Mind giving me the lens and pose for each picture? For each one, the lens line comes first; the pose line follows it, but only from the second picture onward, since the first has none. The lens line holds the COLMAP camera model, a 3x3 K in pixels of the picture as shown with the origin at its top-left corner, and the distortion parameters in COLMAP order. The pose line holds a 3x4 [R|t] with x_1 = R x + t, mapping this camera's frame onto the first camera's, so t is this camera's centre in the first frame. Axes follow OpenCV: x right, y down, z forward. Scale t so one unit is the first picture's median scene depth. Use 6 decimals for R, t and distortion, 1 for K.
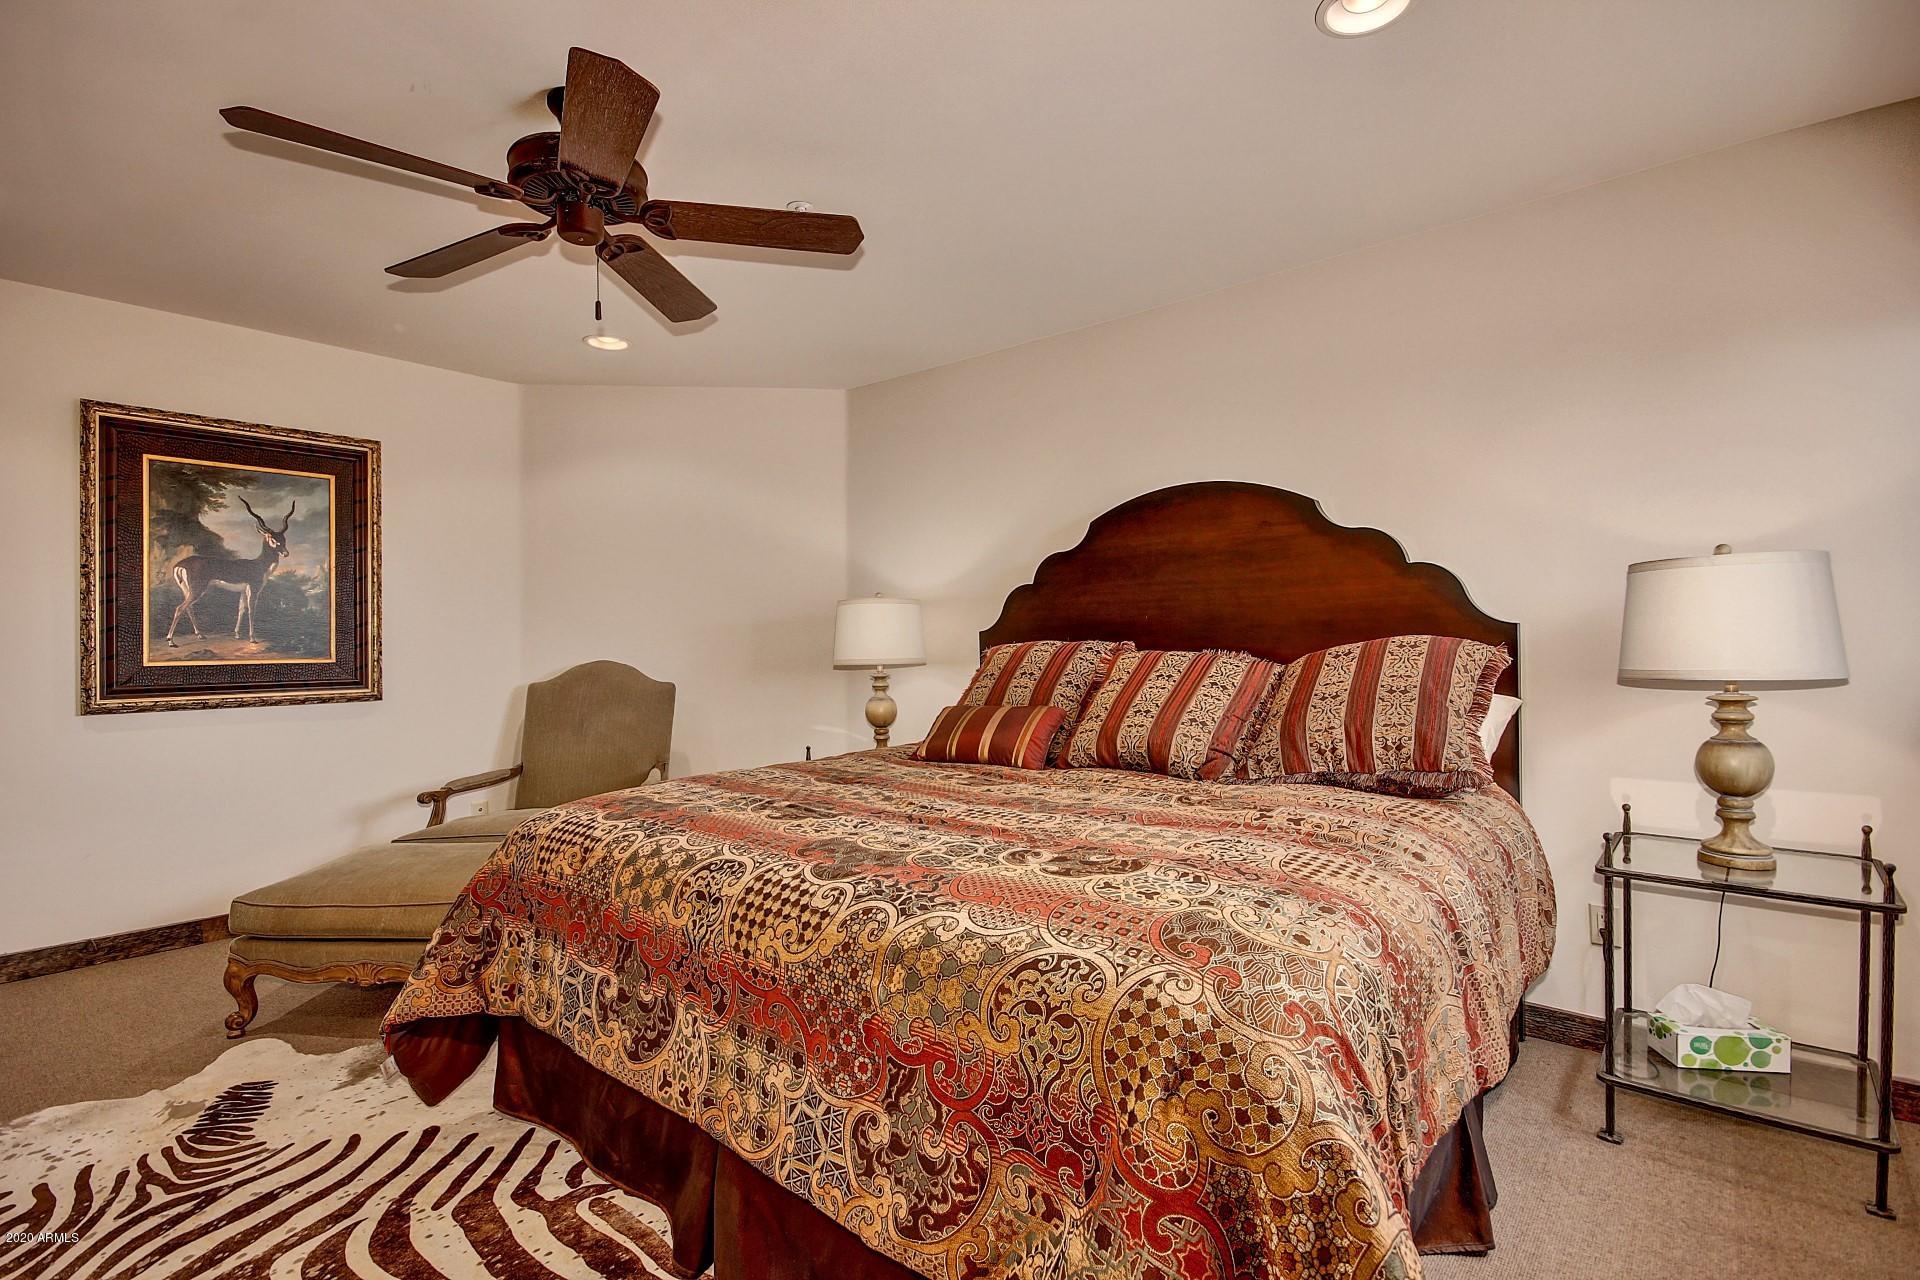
lens RADIAL K [[893.8, 0, 957.8], [0, 893.8, 638.5], [0, 0, 1]] dist [-0.000083, -0.007541]
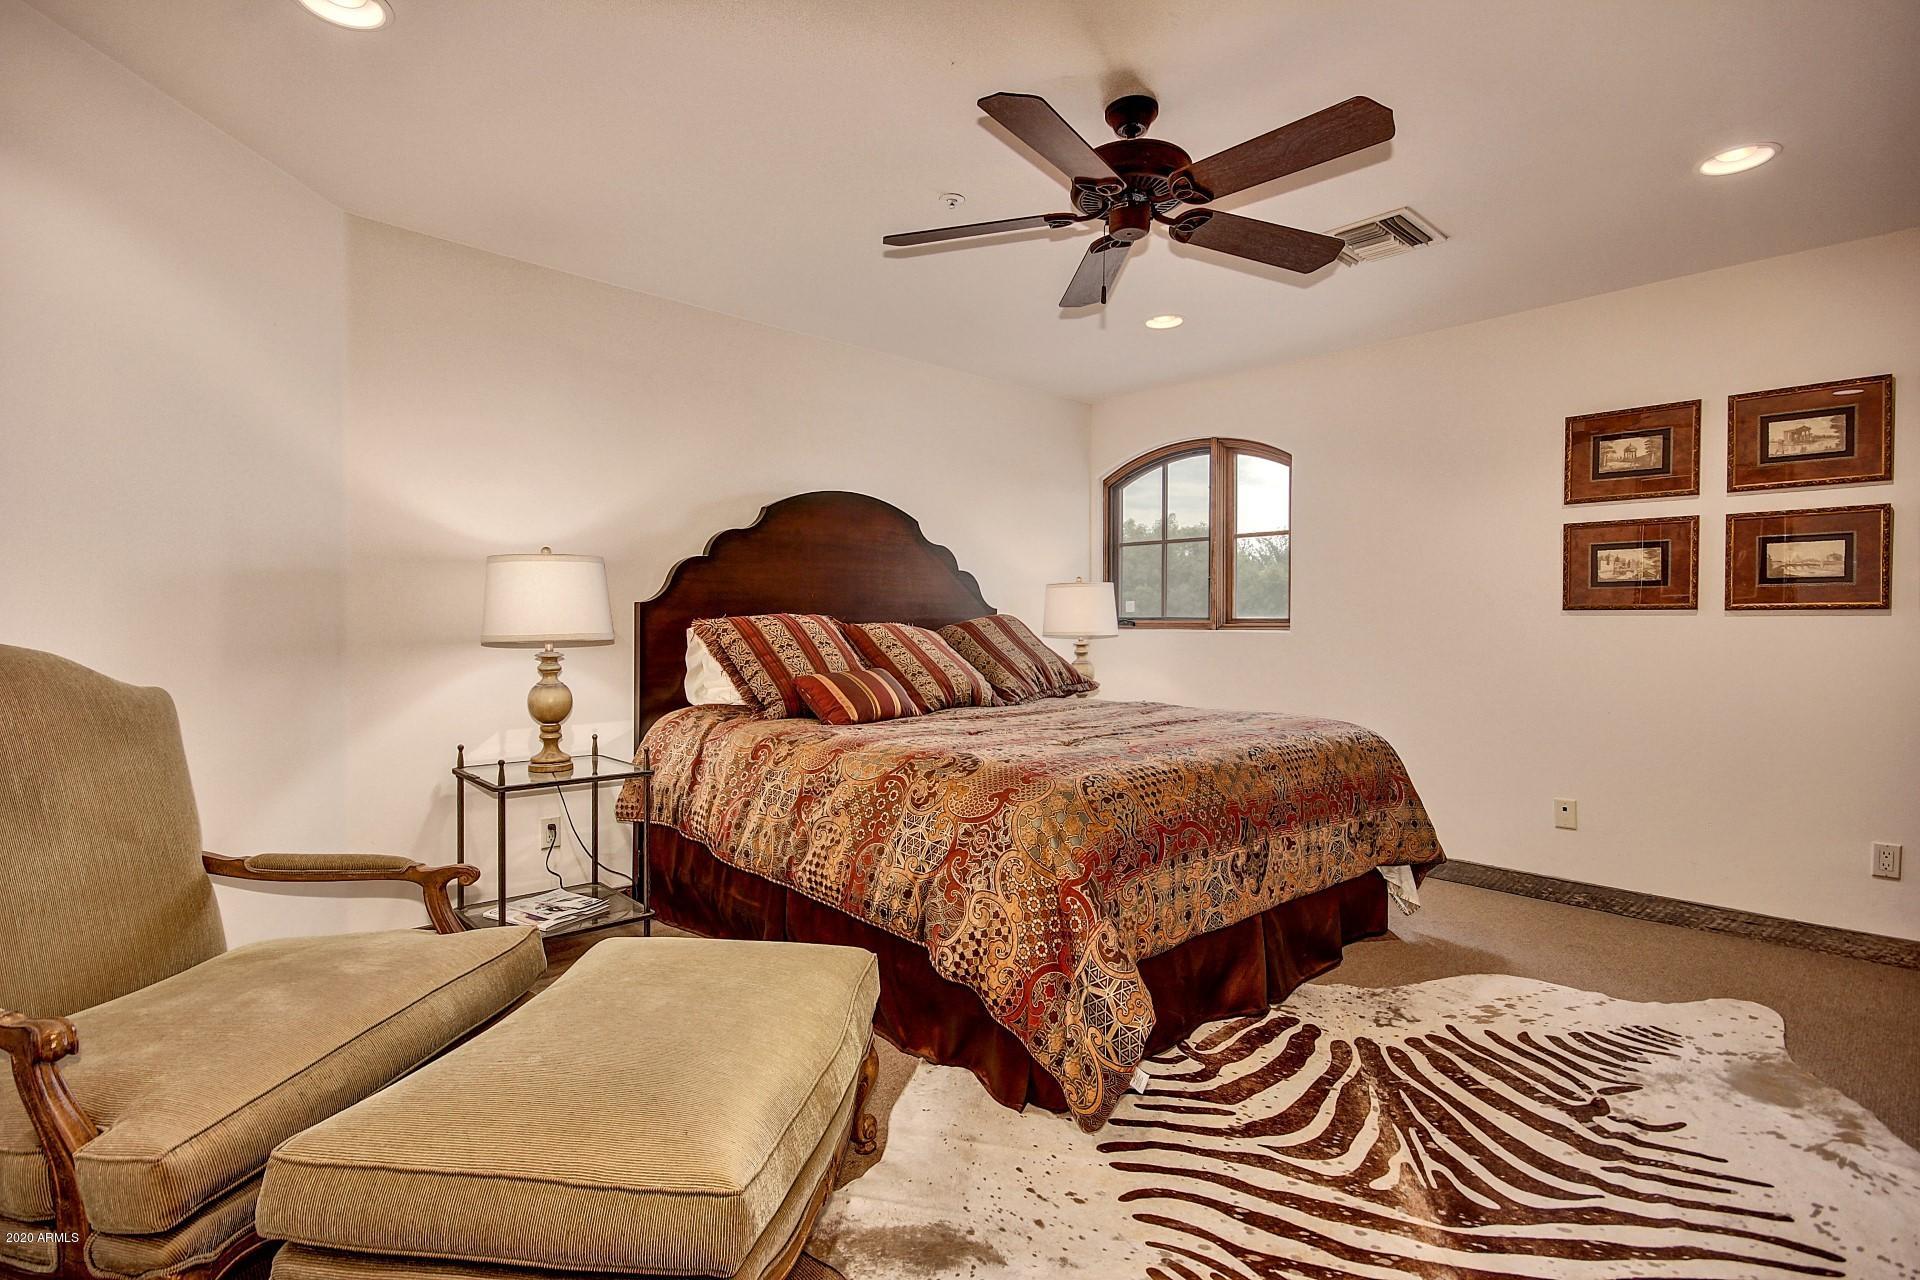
lens RADIAL K [[893.8, 0, 953.5], [0, 893.8, 639.9], [0, 0, 1]] dist [-0.000083, -0.007541]
pose [[0.133523, -0.002635, 0.991042, -1.594714], [0.001802, 0.999995, 0.002416, 0.053710], [-0.991044, 0.001464, 0.133527, 1.109264]]
